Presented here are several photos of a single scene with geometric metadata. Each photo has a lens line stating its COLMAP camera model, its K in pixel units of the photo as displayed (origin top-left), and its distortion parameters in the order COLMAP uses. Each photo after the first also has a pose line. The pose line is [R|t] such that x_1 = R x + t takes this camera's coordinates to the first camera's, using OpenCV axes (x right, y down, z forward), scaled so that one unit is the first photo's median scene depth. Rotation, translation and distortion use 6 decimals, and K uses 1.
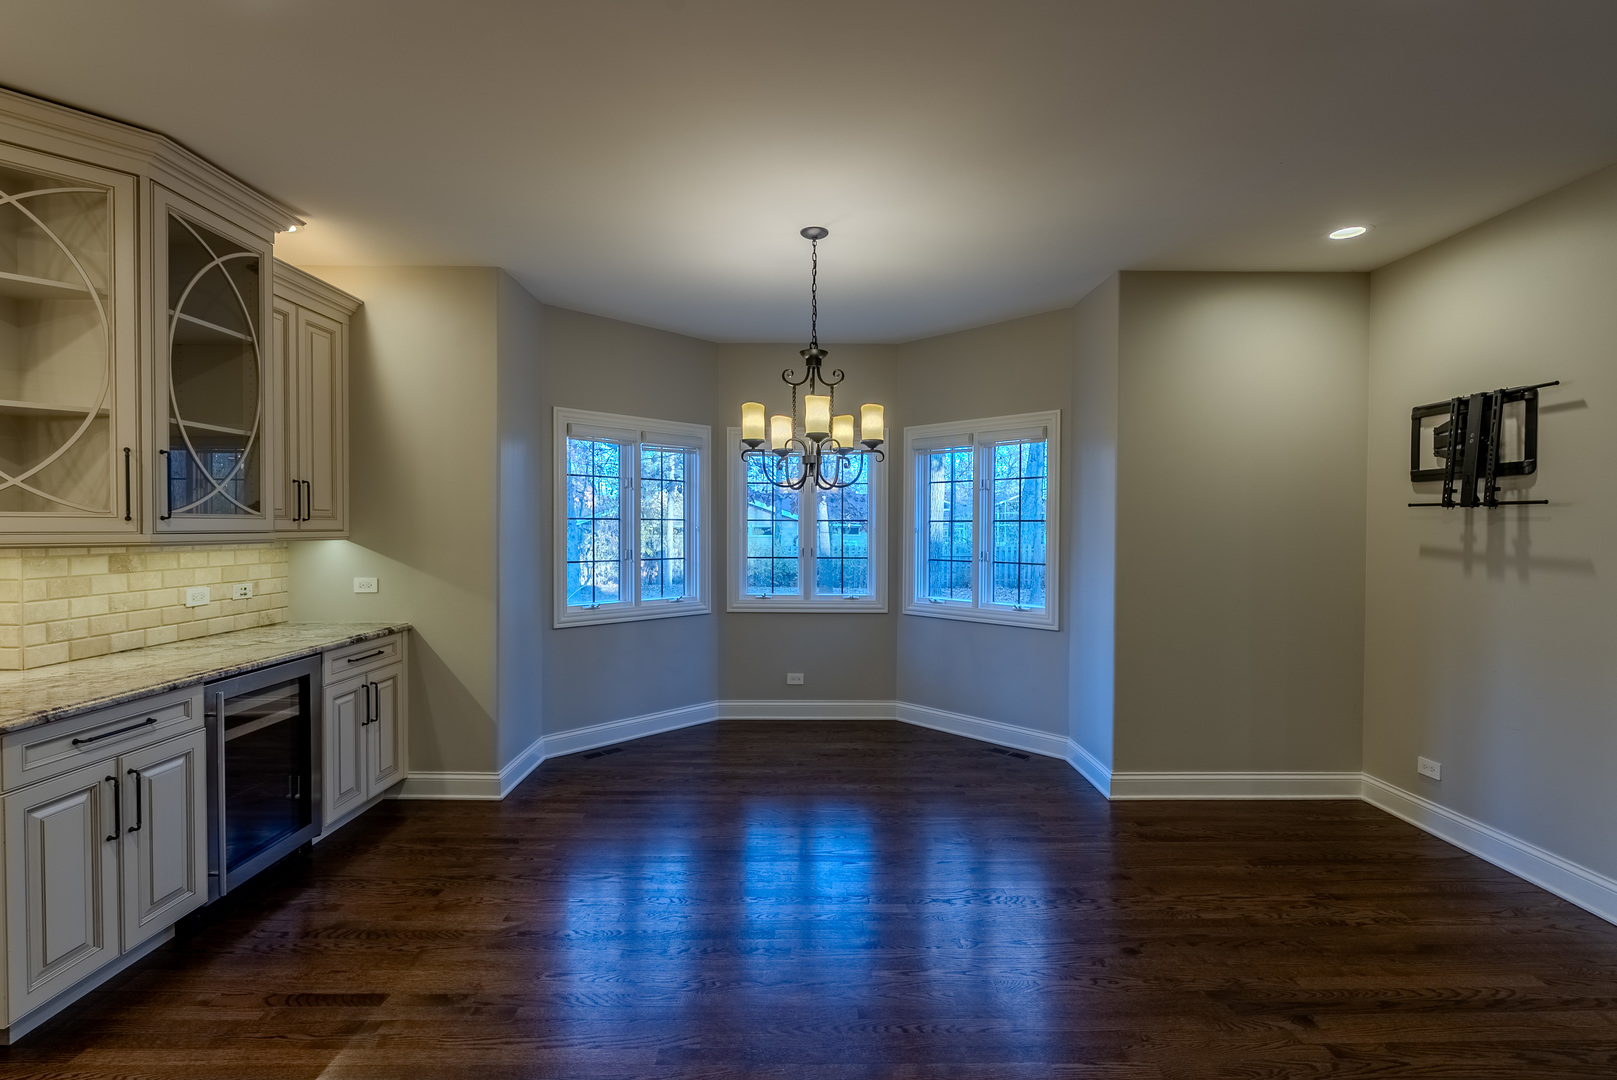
lens RADIAL K [[718.1, 0, 802.8], [0, 718.1, 538.6], [0, 0, 1]] dist [-0.004632, -0.000302]
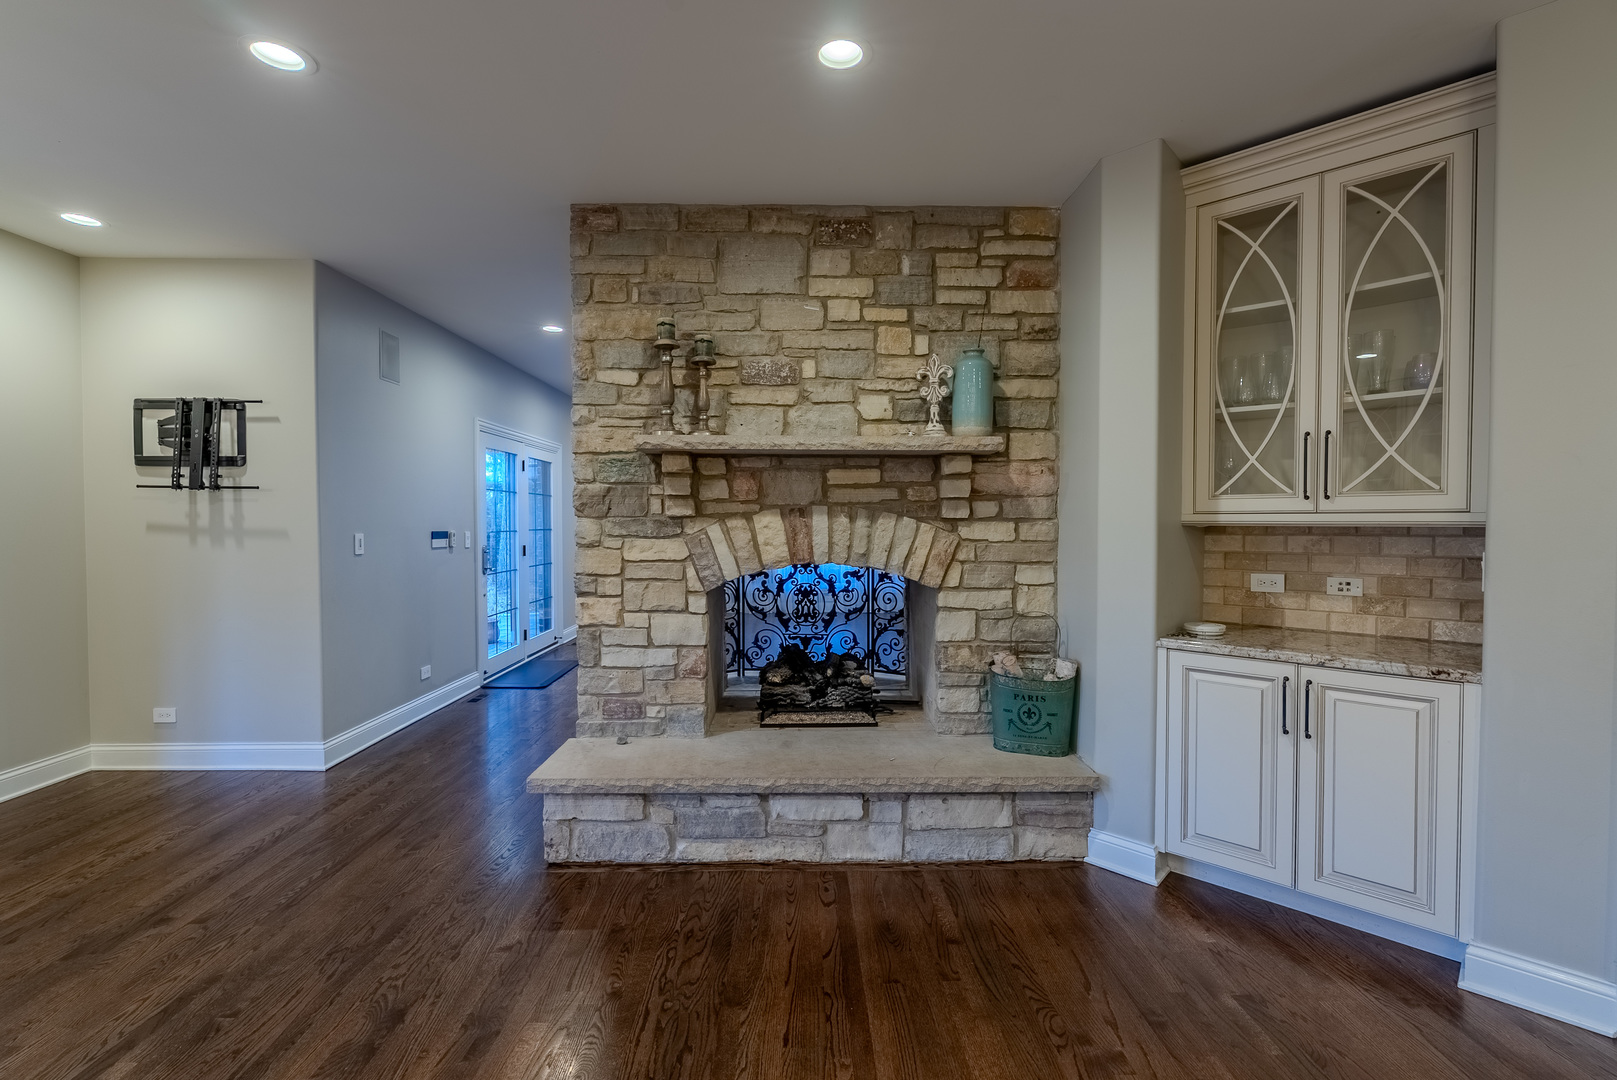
lens RADIAL K [[718.1, 0, 805.2], [0, 718.1, 531.4], [0, 0, 1]] dist [-0.004632, -0.000302]
pose [[-0.004692, -0.018091, 0.999825, -0.306603], [0.015815, 0.999710, 0.018163, 0.022177], [-0.999864, 0.015898, -0.004405, -0.035950]]
